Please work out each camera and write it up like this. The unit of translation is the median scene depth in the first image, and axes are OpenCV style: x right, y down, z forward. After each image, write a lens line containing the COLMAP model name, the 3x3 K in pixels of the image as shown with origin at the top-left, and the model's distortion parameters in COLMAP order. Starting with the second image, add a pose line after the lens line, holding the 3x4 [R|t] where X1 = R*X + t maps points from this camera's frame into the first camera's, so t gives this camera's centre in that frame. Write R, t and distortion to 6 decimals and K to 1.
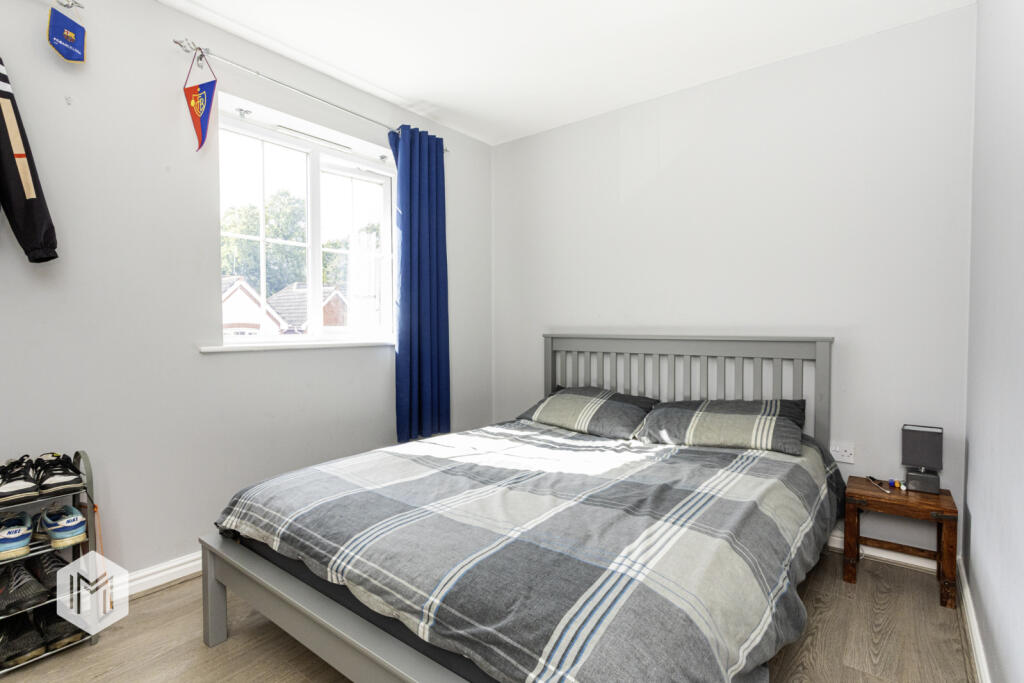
lens RADIAL K [[480.8, 0, 519.3], [0, 480.8, 337.1], [0, 0, 1]] dist [-0.001618, 0.001433]
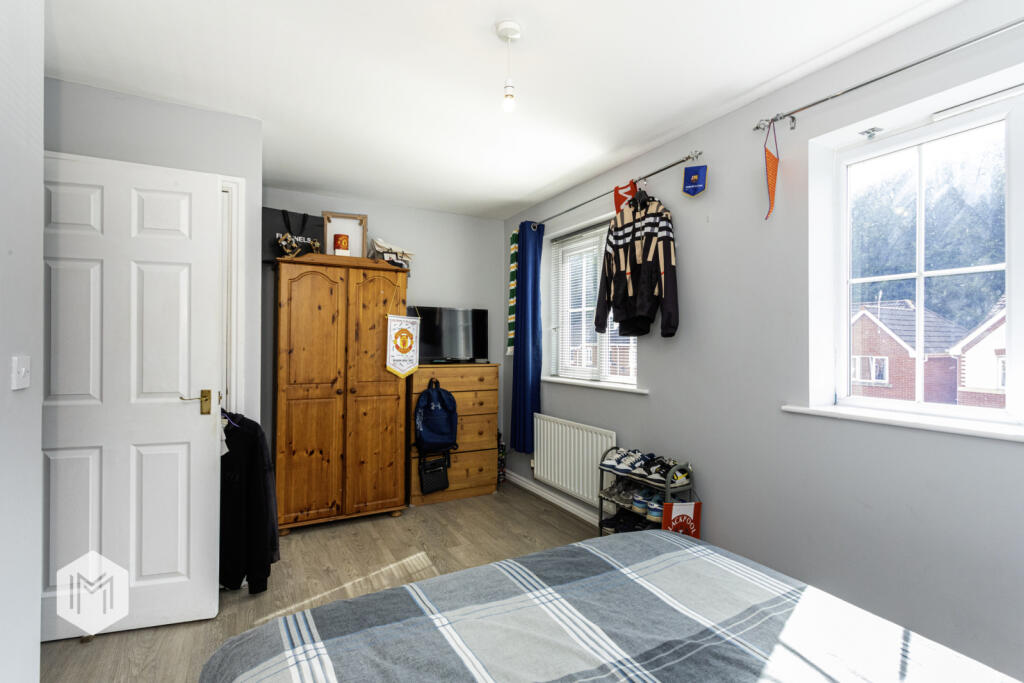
lens RADIAL K [[480.8, 0, 516.7], [0, 480.8, 342.2], [0, 0, 1]] dist [-0.001618, 0.001433]
pose [[-0.384721, -0.001743, -0.923031, 0.754211], [-0.029843, 0.999499, 0.010552, -0.163883], [0.922550, 0.031605, -0.384581, 1.333137]]
